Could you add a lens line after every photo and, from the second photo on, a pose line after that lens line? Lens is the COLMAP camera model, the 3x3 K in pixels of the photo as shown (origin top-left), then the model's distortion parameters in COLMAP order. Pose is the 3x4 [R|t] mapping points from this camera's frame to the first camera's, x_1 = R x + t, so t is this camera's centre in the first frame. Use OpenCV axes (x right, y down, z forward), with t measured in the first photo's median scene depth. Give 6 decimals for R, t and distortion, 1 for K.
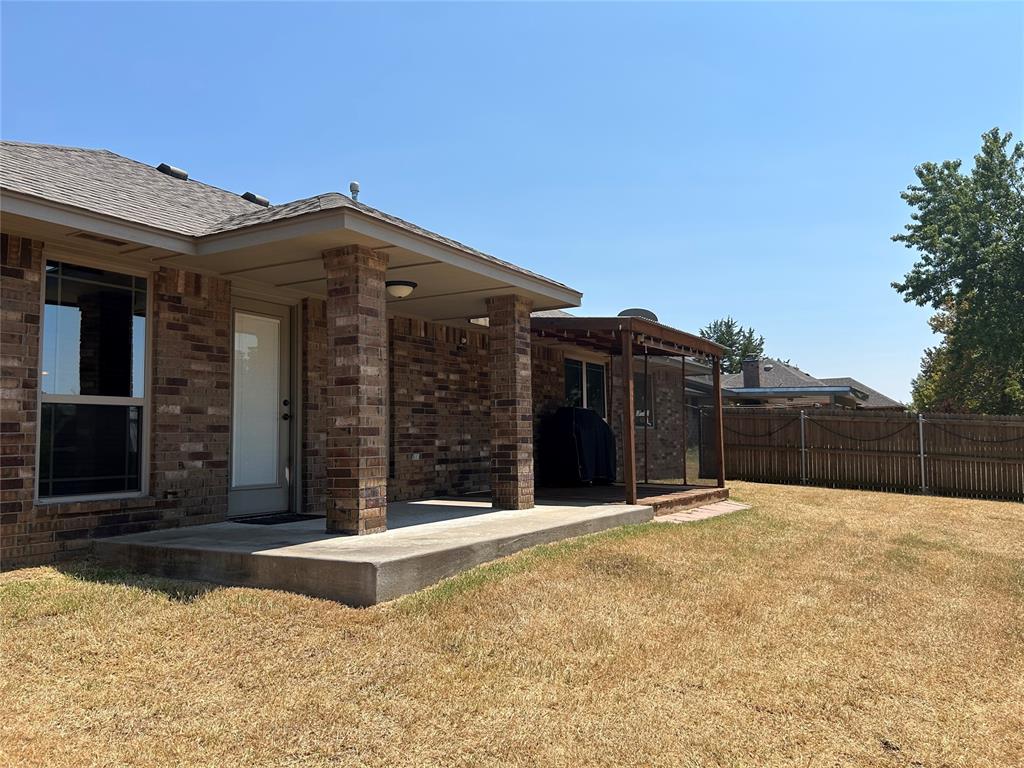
lens RADIAL K [[778.1, 0, 512.7], [0, 778.1, 382.8], [0, 0, 1]] dist [0.052883, -0.041916]
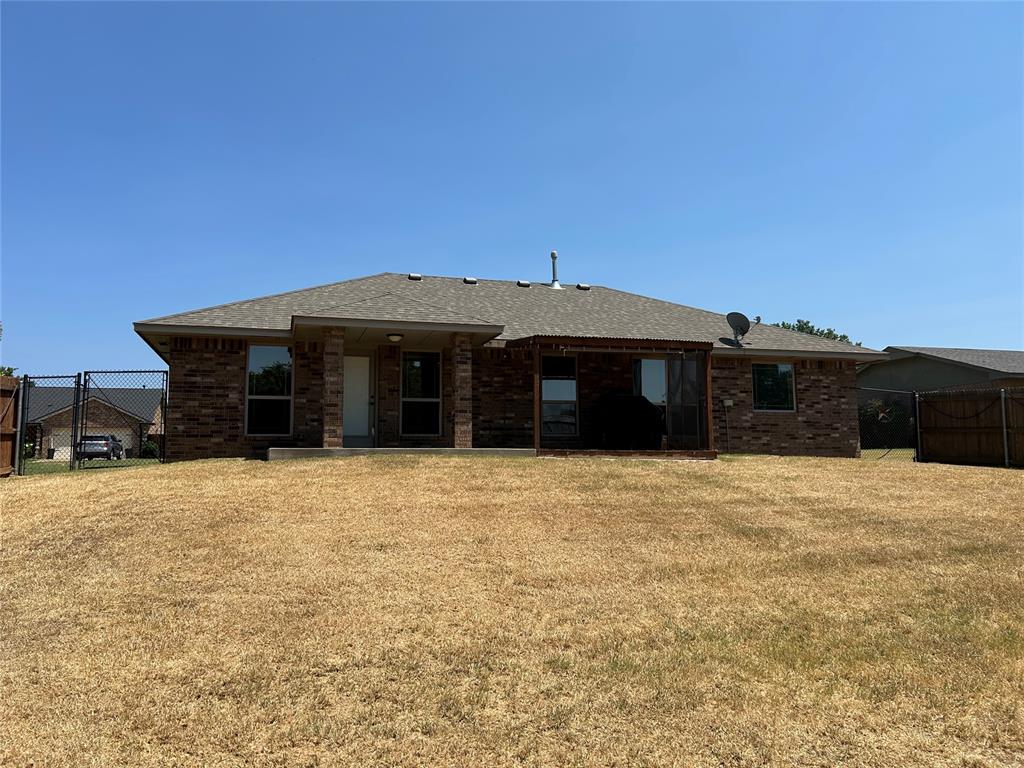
lens RADIAL K [[778.1, 0, 511.1], [0, 778.1, 383.3], [0, 0, 1]] dist [0.052883, -0.041916]
pose [[0.735545, -0.061305, -0.674696, 1.364239], [0.047718, 0.998112, -0.038671, 0.086426], [0.675793, -0.003751, 0.737082, -0.268743]]
